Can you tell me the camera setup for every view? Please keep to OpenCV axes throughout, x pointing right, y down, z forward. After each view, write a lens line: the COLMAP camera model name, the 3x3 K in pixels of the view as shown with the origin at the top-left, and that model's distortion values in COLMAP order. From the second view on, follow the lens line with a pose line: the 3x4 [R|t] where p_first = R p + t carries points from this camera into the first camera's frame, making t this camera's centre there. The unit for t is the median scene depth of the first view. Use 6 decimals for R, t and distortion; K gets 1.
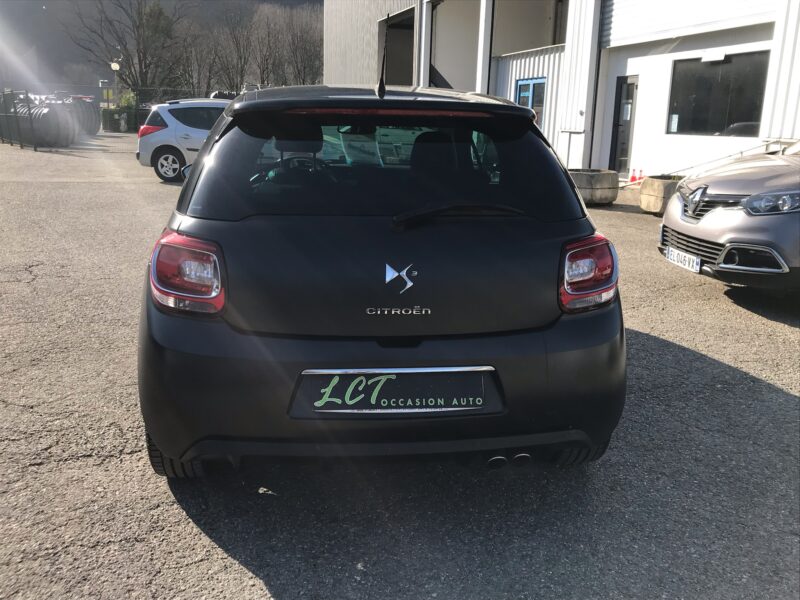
lens RADIAL K [[742.4, 0, 390.0], [0, 742.4, 280.9], [0, 0, 1]] dist [0.017698, 0.002144]
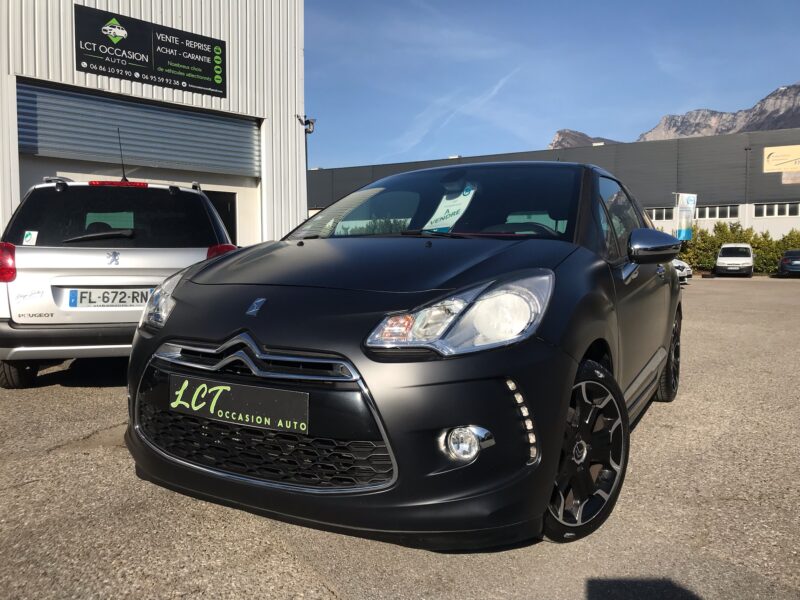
lens RADIAL K [[659.8, 0, 398.7], [0, 659.8, 293.1], [0, 0, 1]] dist [-0.000243, 0.040212]
pose [[-0.428731, -0.069775, 0.900734, -0.671878], [0.178871, 0.970720, 0.160335, -0.226072], [-0.885548, 0.229856, -0.403697, 1.079928]]
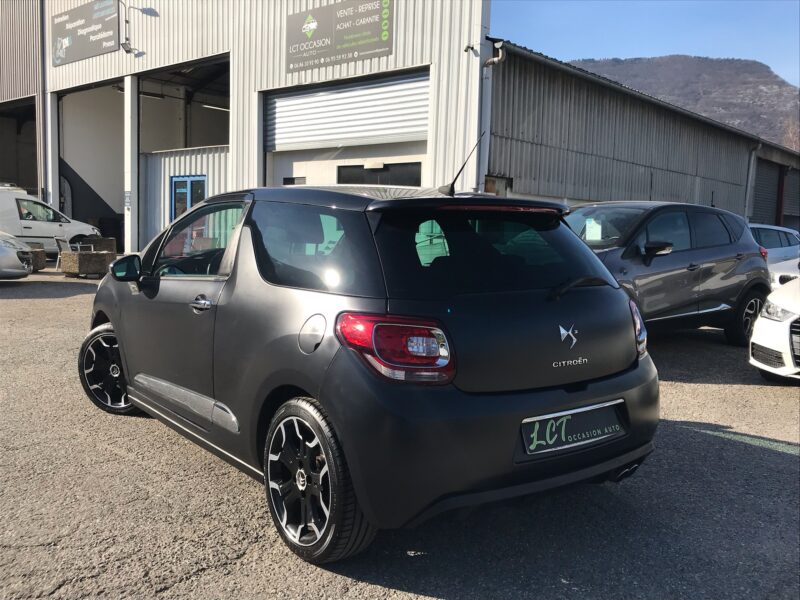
lens RADIAL K [[737.0, 0, 395.8], [0, 737.0, 297.2], [0, 0, 1]] dist [0.024290, -0.009289]
pose [[0.853029, -0.051173, 0.519349, -0.142015], [0.104866, 0.991690, -0.074528, -0.001270], [-0.511219, 0.118036, 0.851306, 0.012498]]
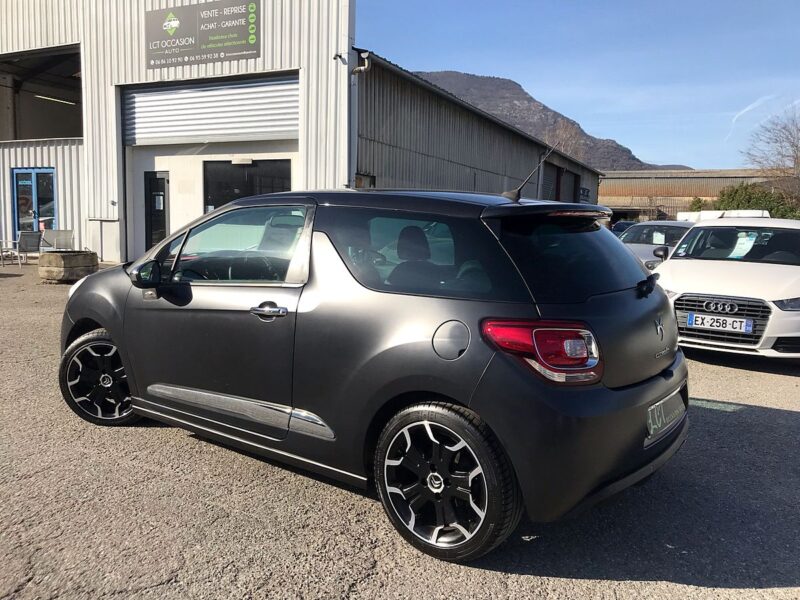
lens RADIAL K [[659.8, 0, 398.7], [0, 659.8, 293.1], [0, 0, 1]] dist [-0.000243, 0.040212]
pose [[0.676823, -0.089197, 0.730722, -0.198867], [0.150435, 0.988443, -0.018682, -0.019979], [-0.720611, 0.122570, 0.682420, 0.079027]]
